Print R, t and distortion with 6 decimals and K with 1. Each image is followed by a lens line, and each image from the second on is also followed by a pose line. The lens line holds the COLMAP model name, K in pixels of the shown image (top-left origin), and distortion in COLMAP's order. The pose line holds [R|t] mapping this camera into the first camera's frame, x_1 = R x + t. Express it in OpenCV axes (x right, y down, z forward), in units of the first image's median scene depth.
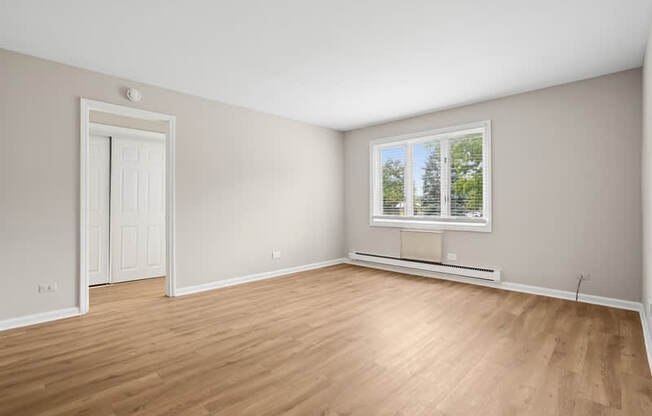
lens RADIAL K [[321.8, 0, 296.3], [0, 321.8, 209.5], [0, 0, 1]] dist [-0.000494, 0.001084]
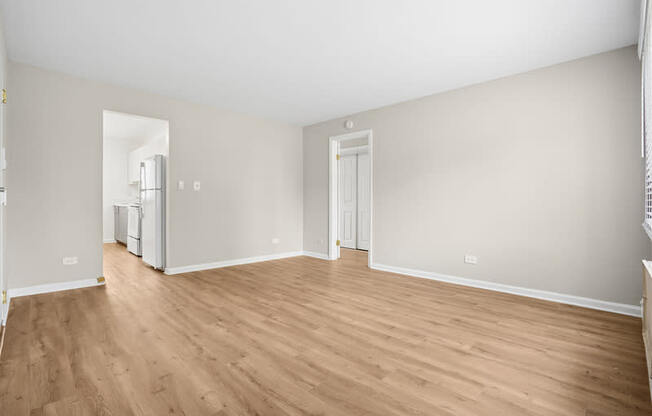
lens RADIAL K [[305.3, 0, 337.8], [0, 305.3, 211.7], [0, 0, 1]] dist [-0.003303, -0.000917]
pose [[0.022835, 0.027339, -0.999365, 1.058960], [-0.008453, 0.999596, 0.027153, 0.012376], [0.999704, 0.007827, 0.023057, 1.044617]]
